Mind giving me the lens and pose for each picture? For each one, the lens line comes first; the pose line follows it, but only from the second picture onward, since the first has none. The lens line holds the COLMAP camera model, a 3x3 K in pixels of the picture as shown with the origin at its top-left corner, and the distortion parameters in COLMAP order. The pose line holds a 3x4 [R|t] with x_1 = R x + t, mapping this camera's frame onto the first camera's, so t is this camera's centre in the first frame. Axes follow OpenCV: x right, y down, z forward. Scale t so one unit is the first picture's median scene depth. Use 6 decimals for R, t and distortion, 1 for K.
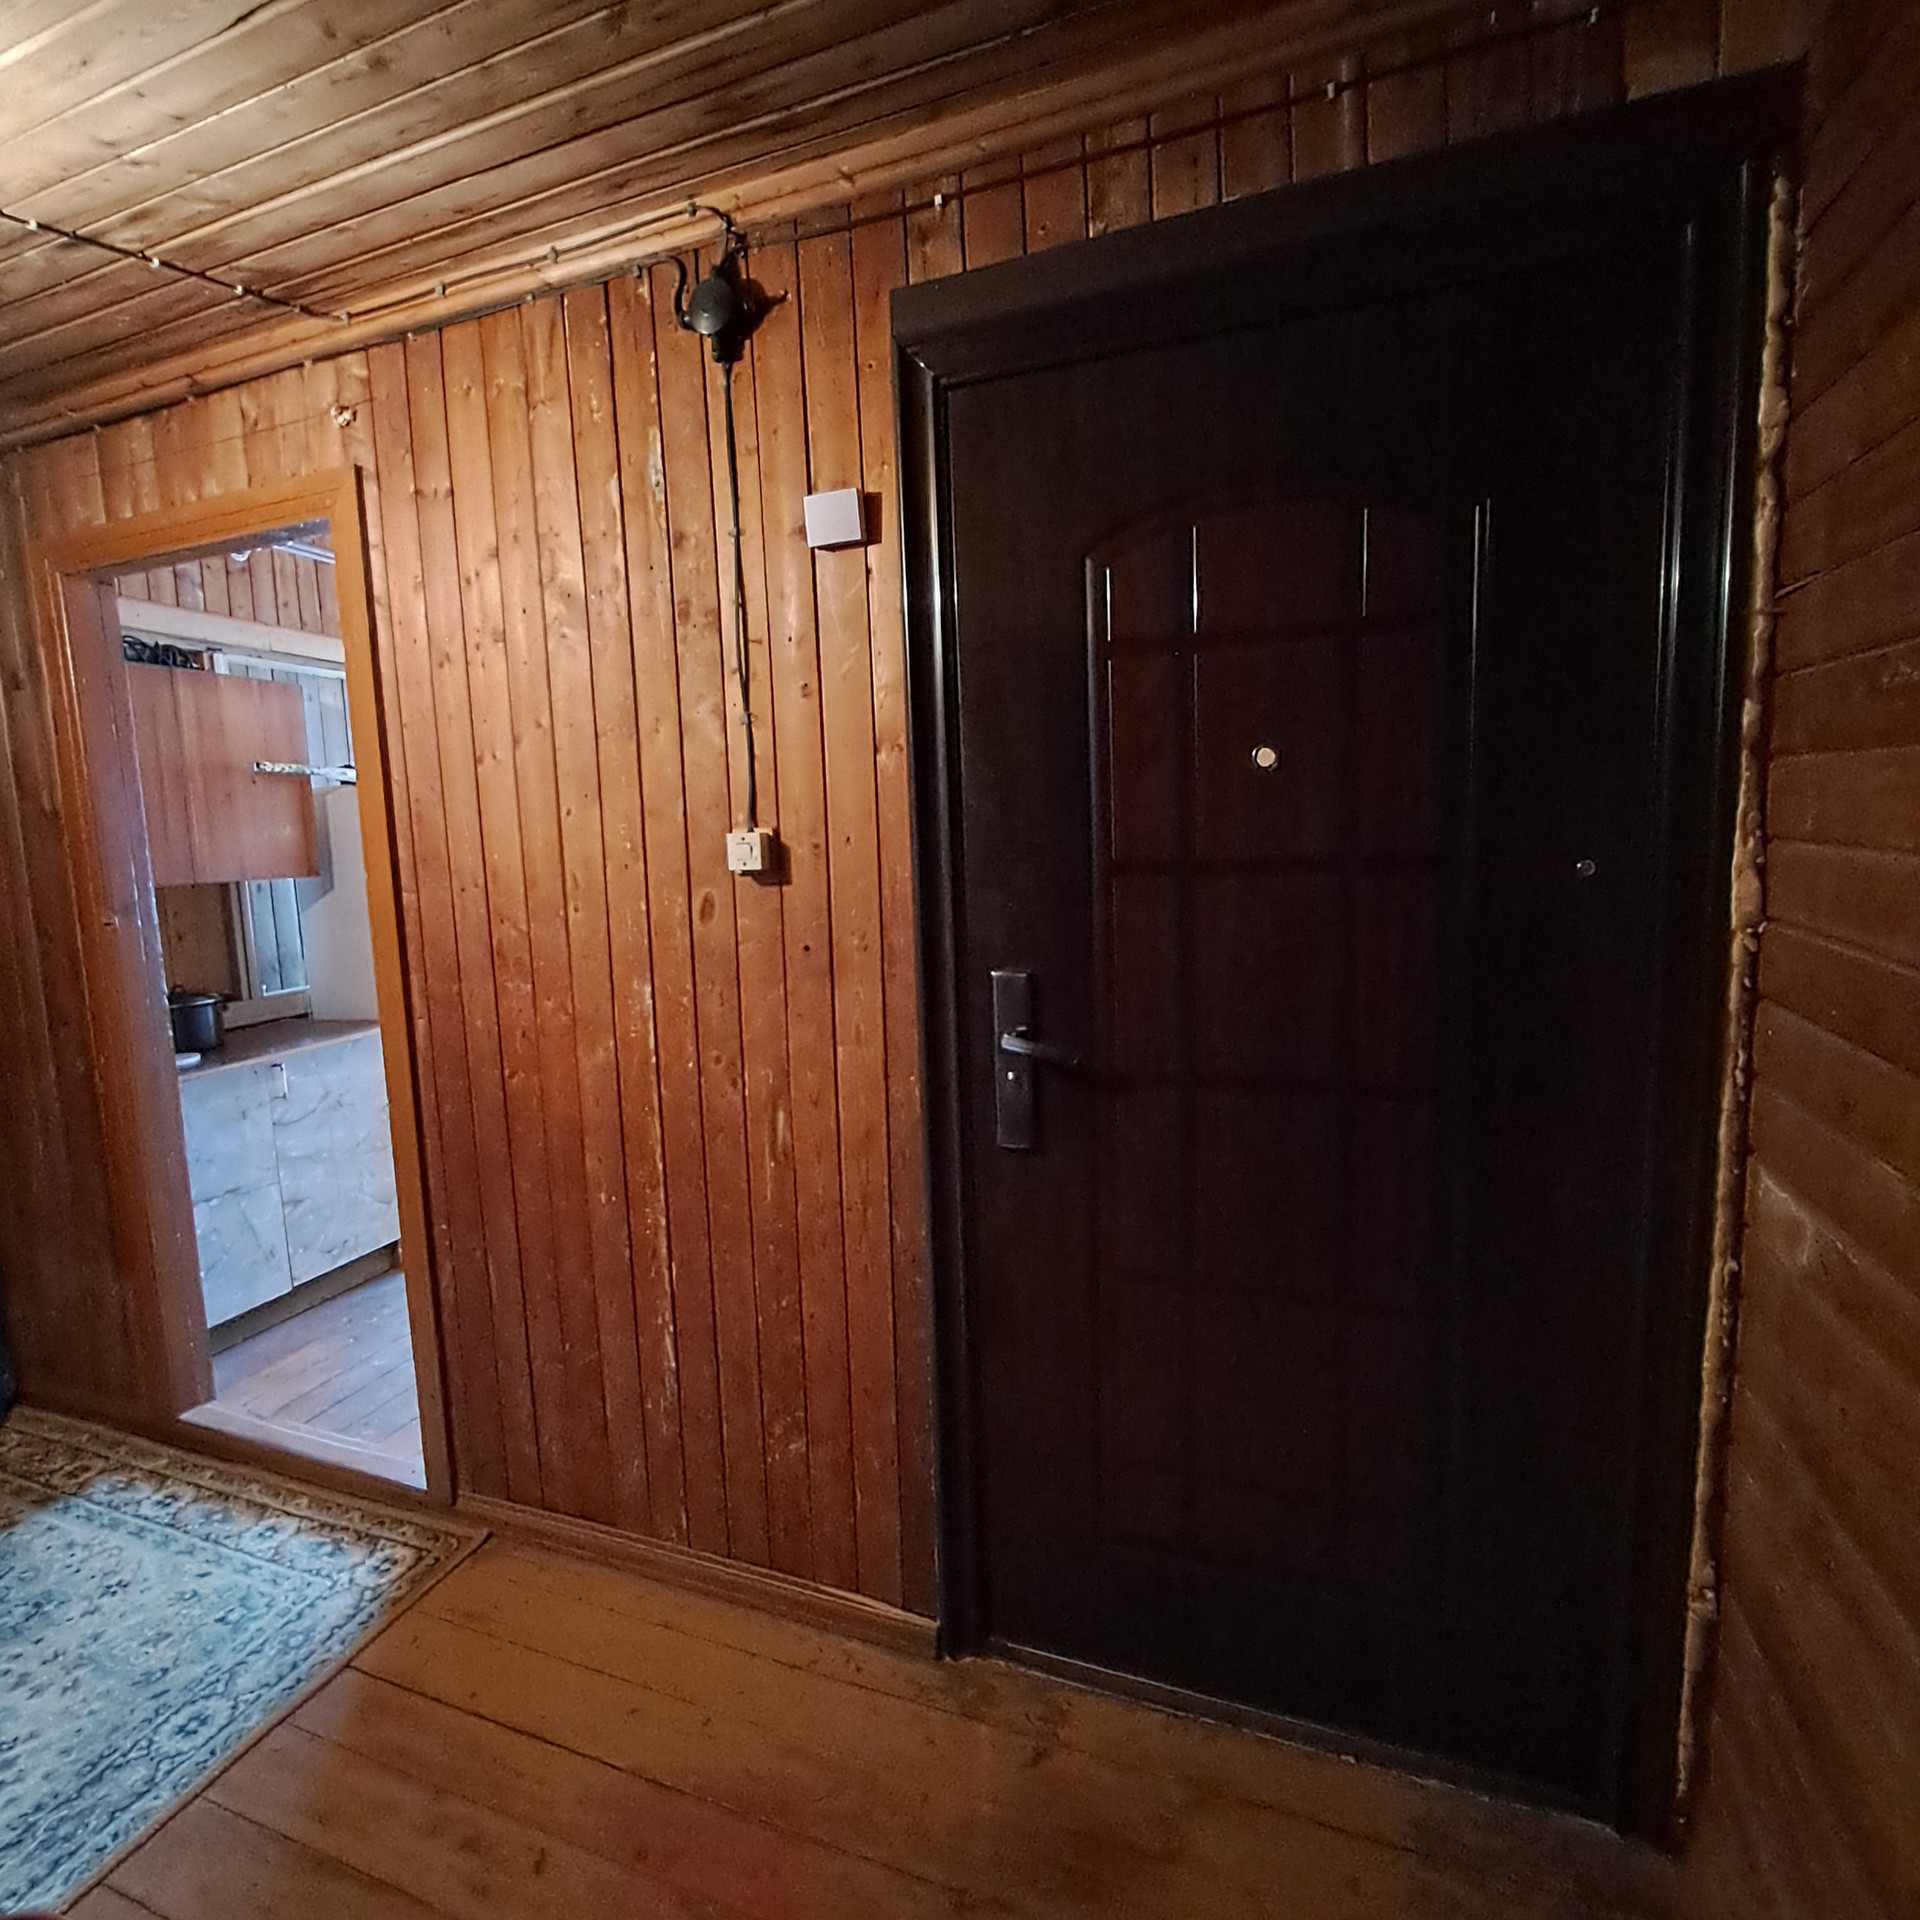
lens RADIAL K [[1005.1, 0, 931.4], [0, 1005.1, 941.8], [0, 0, 1]] dist [0.003646, -0.008570]
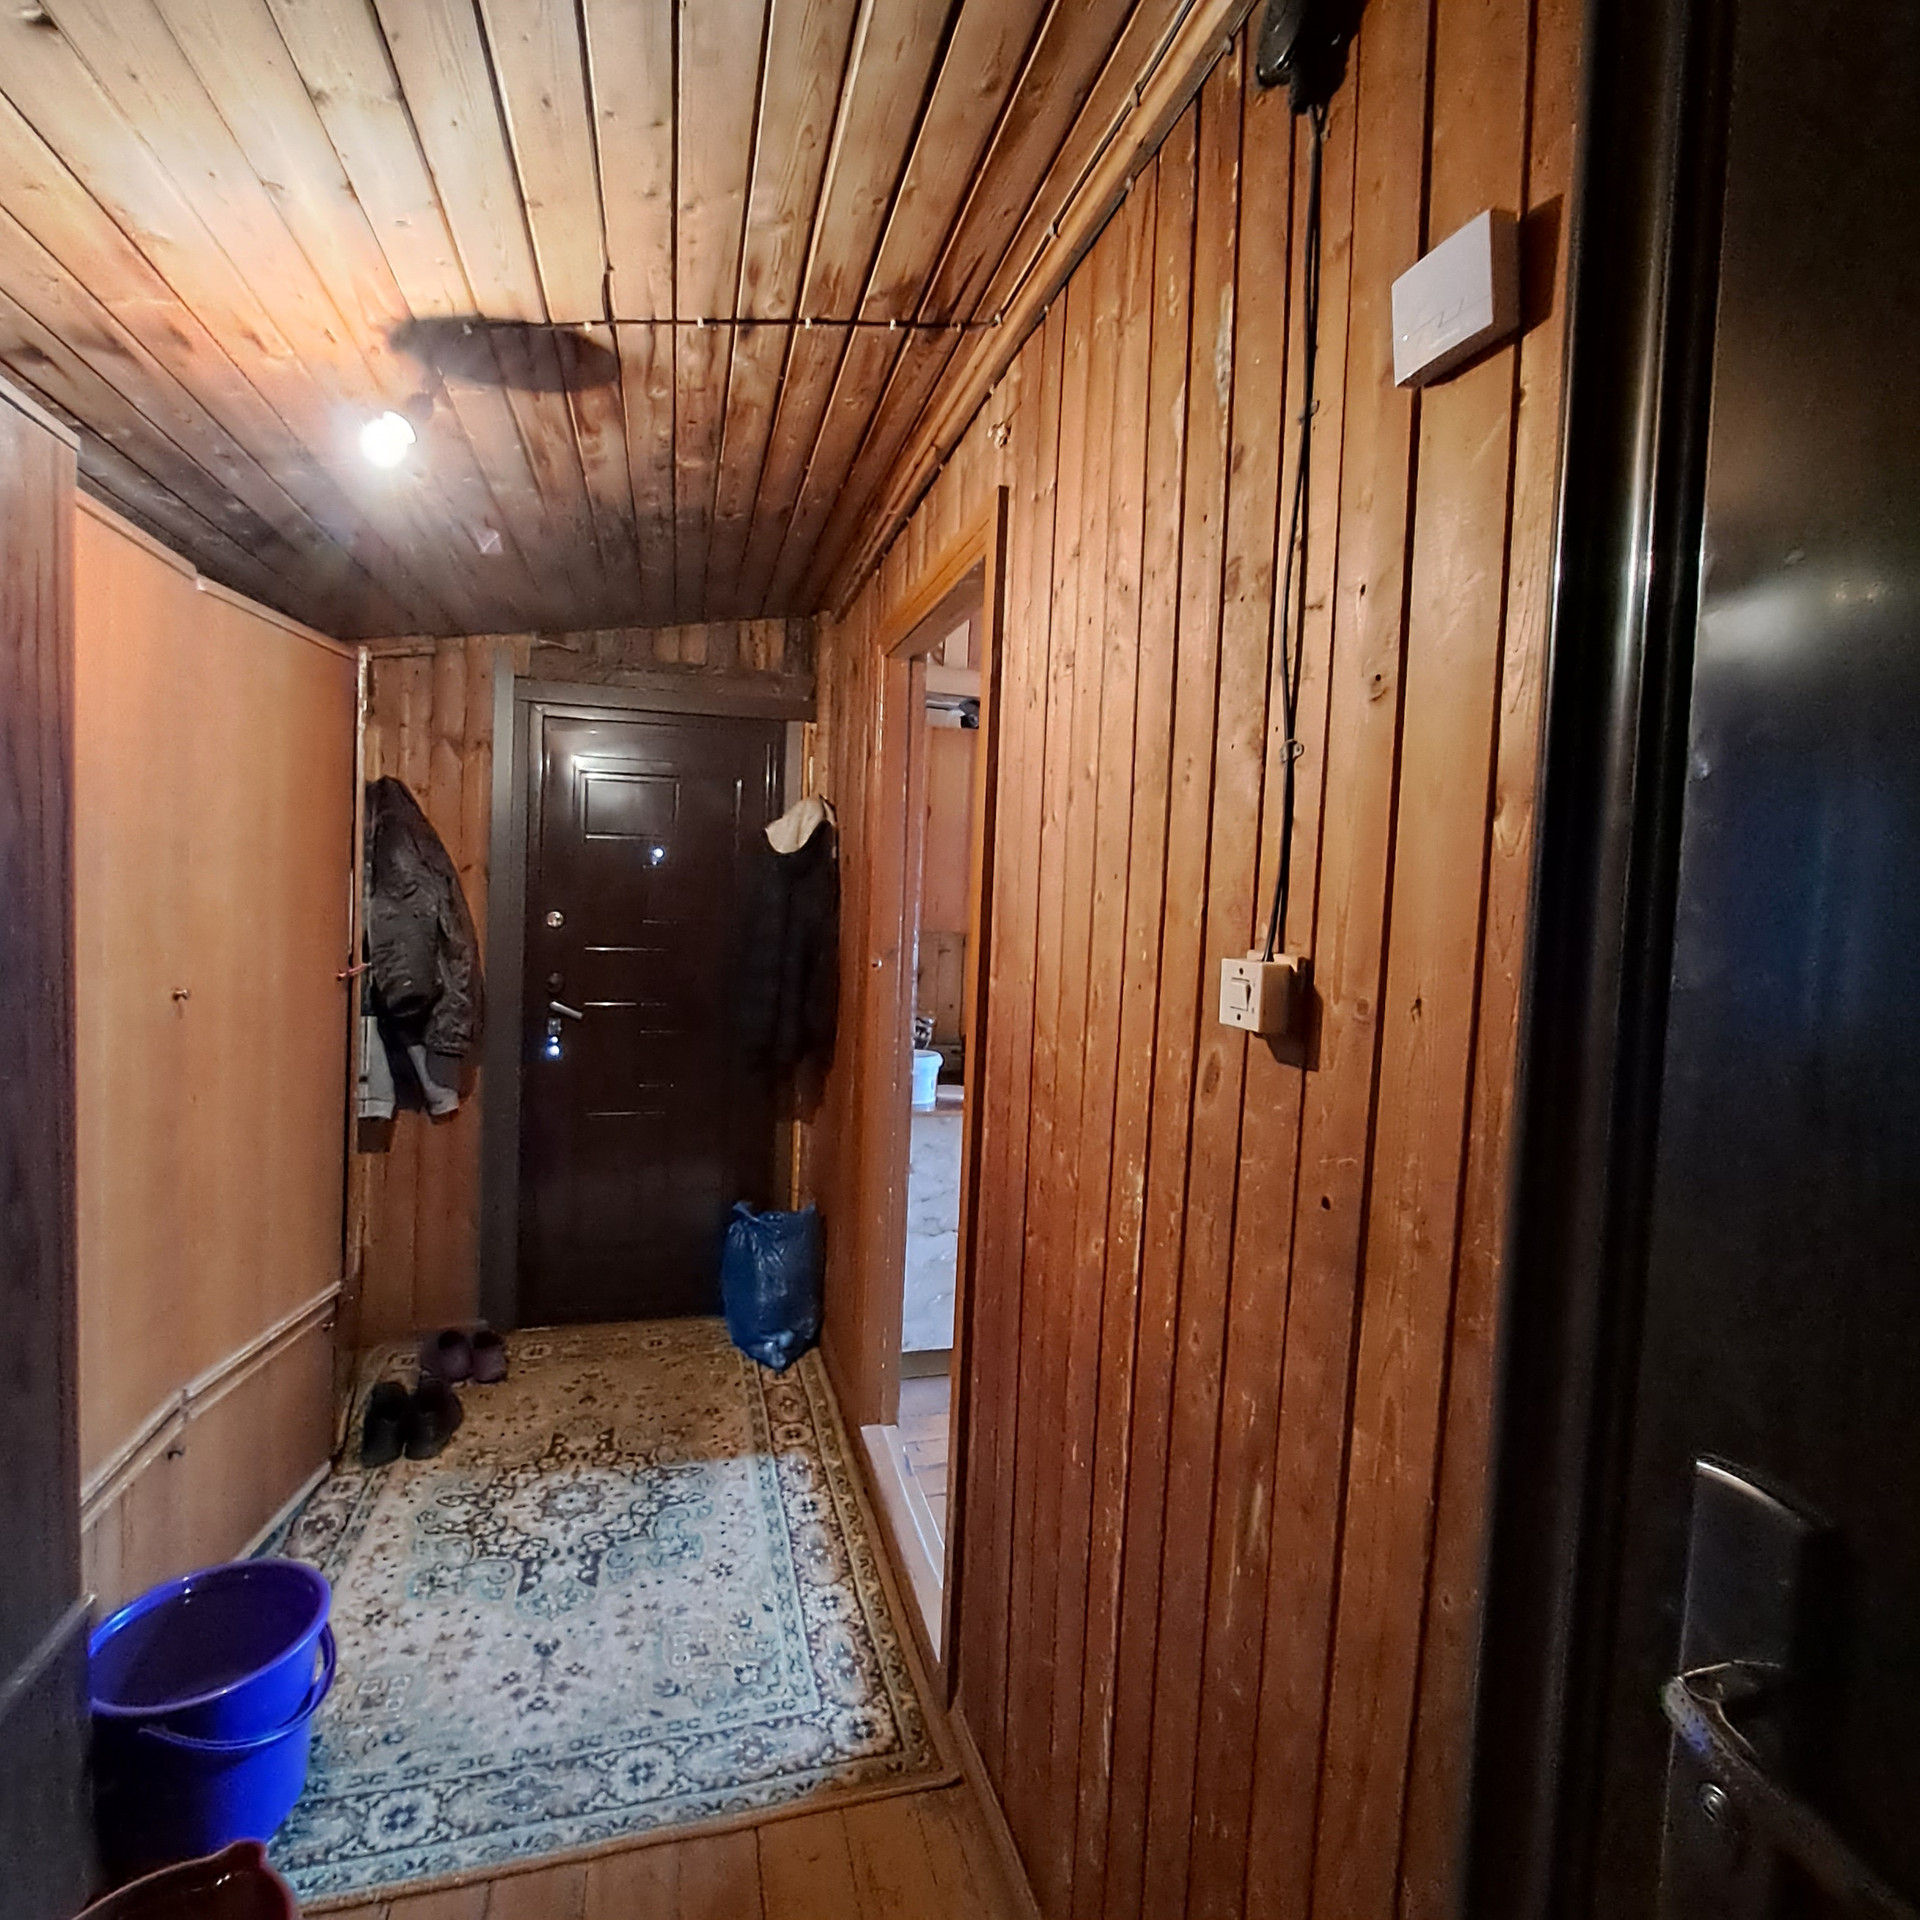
lens RADIAL K [[1005.1, 0, 931.4], [0, 1005.1, 941.8], [0, 0, 1]] dist [0.003646, -0.008570]
pose [[0.579016, 0.104327, -0.808614, 0.148114], [-0.150901, 0.988357, 0.019462, -0.098921], [0.801230, 0.110752, 0.588018, 0.519121]]
